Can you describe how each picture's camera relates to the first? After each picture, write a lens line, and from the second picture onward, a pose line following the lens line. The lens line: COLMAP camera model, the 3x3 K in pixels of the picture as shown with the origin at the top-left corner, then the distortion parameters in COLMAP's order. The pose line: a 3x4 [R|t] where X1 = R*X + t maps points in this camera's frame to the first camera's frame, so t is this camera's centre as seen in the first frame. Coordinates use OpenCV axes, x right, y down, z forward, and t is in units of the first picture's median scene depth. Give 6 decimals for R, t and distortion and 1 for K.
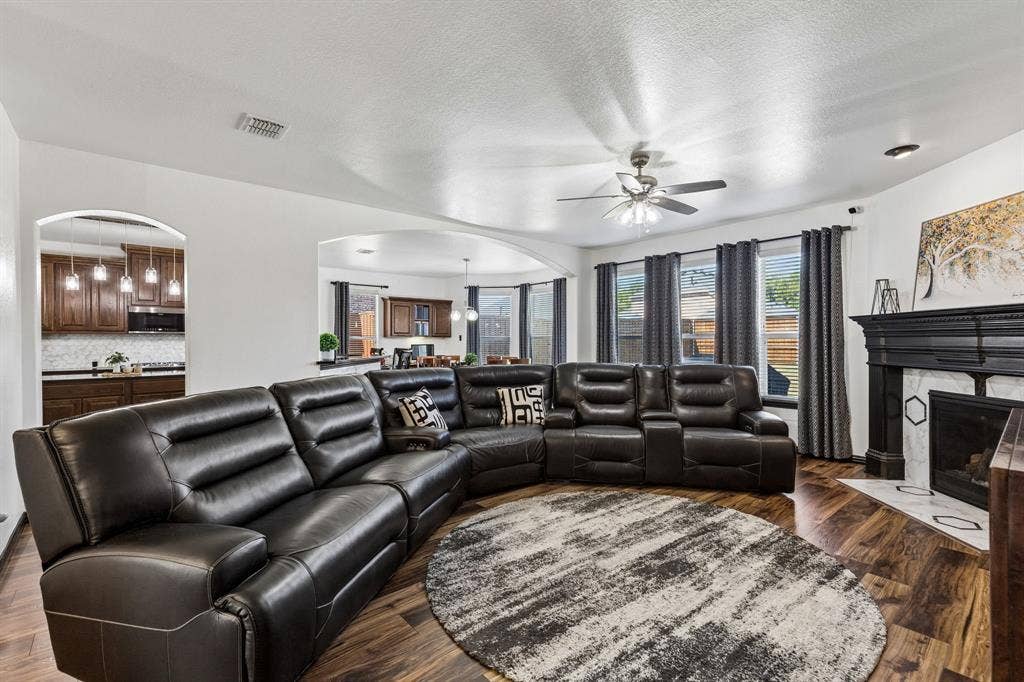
lens RADIAL K [[466.2, 0, 512.9], [0, 466.2, 335.0], [0, 0, 1]] dist [0.001910, 0.000061]
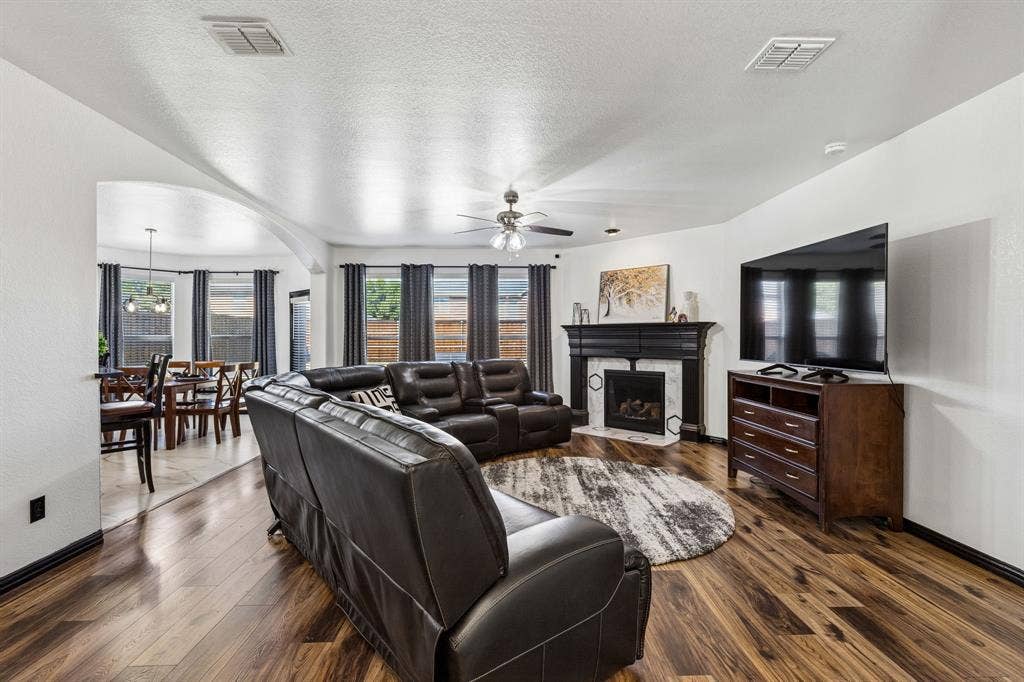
lens RADIAL K [[466.2, 0, 512.9], [0, 466.2, 335.0], [0, 0, 1]] dist [0.001910, 0.000061]
pose [[0.616852, 0.010067, 0.787015, -0.683569], [-0.010305, 0.999936, -0.004713, 0.001675], [-0.787012, -0.005203, 0.616916, 0.202827]]
